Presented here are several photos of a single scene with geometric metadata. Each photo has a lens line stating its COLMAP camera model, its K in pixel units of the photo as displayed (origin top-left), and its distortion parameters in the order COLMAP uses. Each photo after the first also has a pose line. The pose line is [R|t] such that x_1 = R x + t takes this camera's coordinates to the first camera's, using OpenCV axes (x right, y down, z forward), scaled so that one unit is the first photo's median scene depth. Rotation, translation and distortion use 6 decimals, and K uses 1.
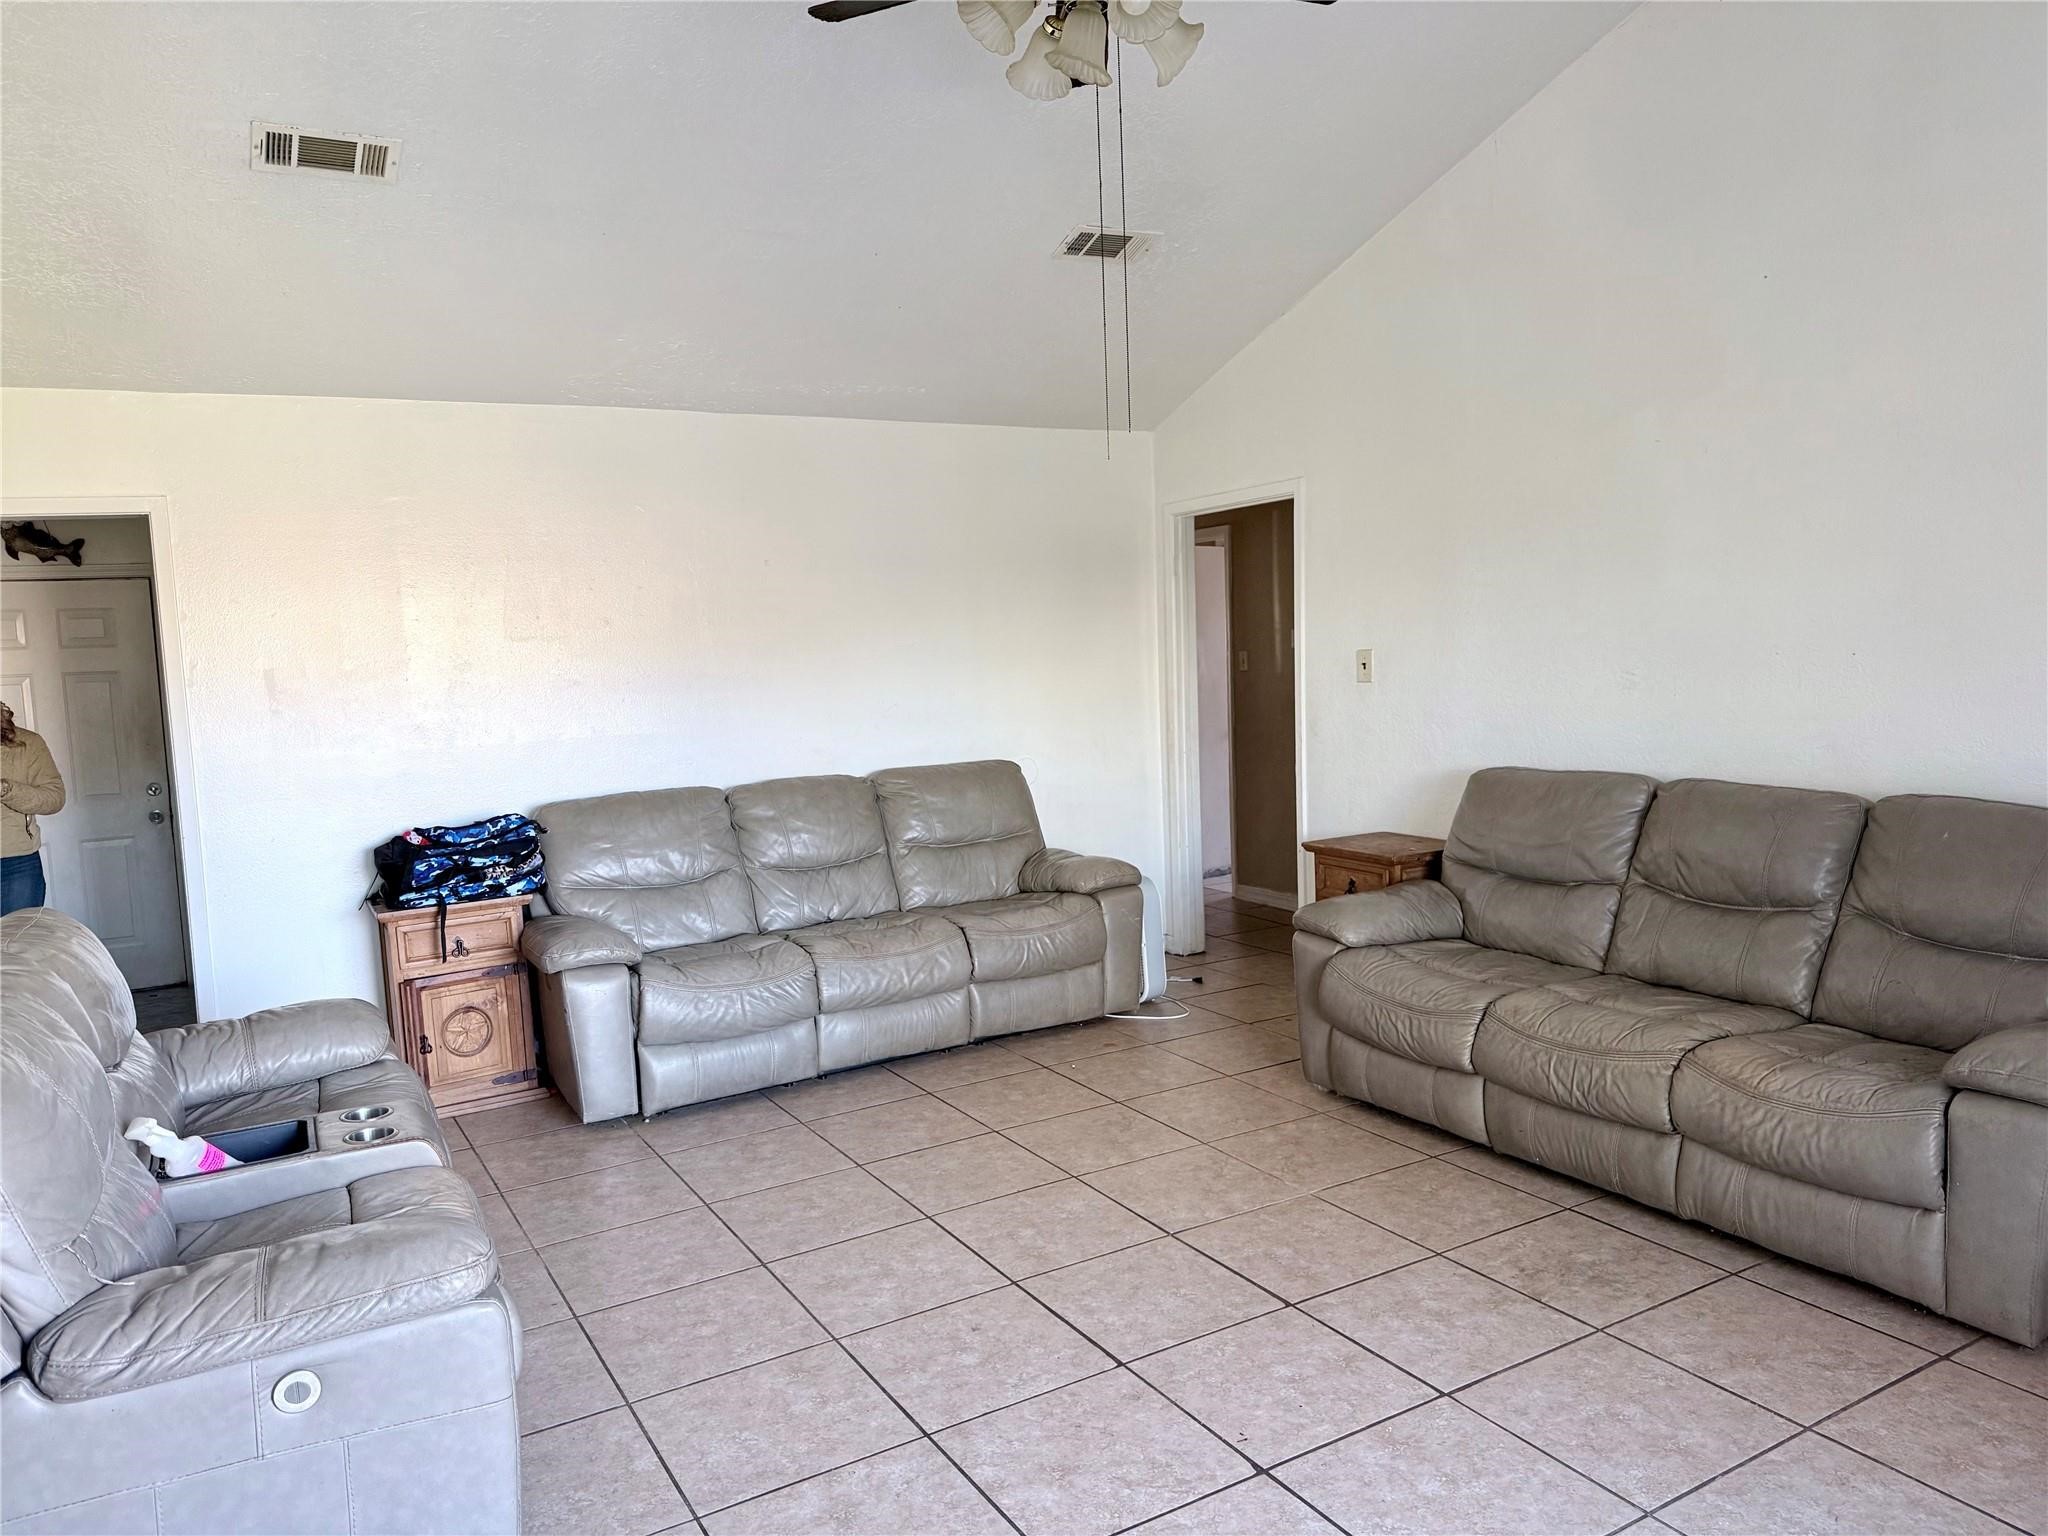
lens RADIAL K [[1444.6, 0, 1036.4], [0, 1444.6, 767.4], [0, 0, 1]] dist [-0.008161, -0.013672]
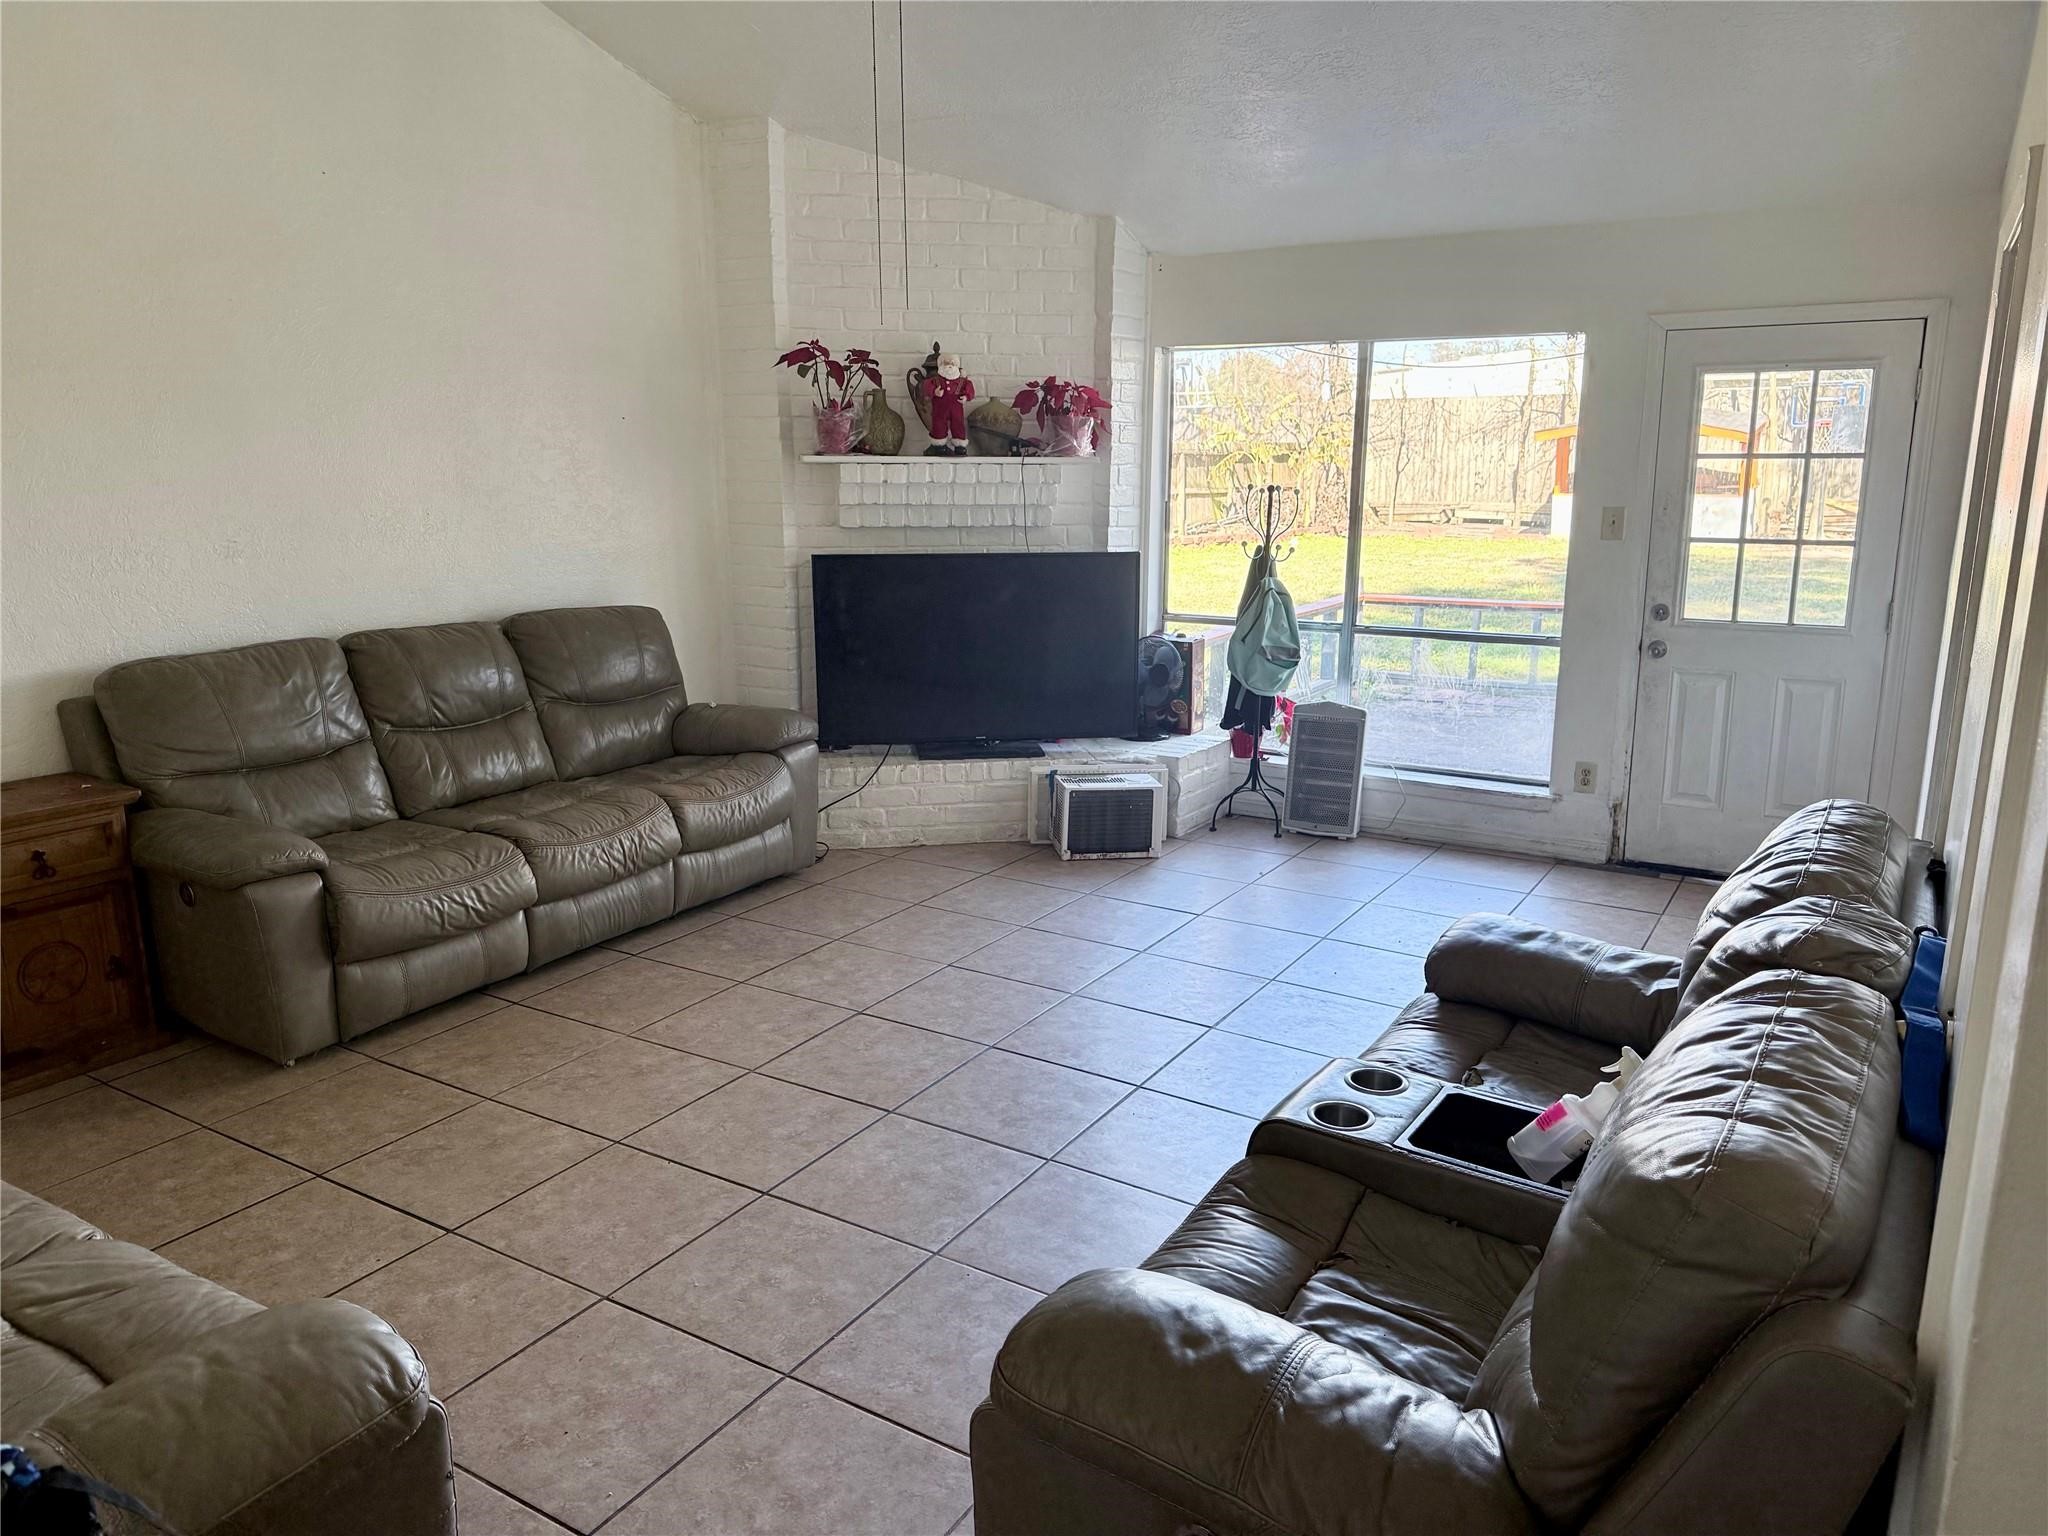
lens RADIAL K [[1444.6, 0, 1028.7], [0, 1444.6, 769.8], [0, 0, 1]] dist [-0.008161, -0.013672]
pose [[-0.478474, -0.155878, 0.864155, -0.858610], [0.099291, 0.968202, 0.229622, -0.105696], [-0.872470, 0.195671, -0.447783, 1.230450]]
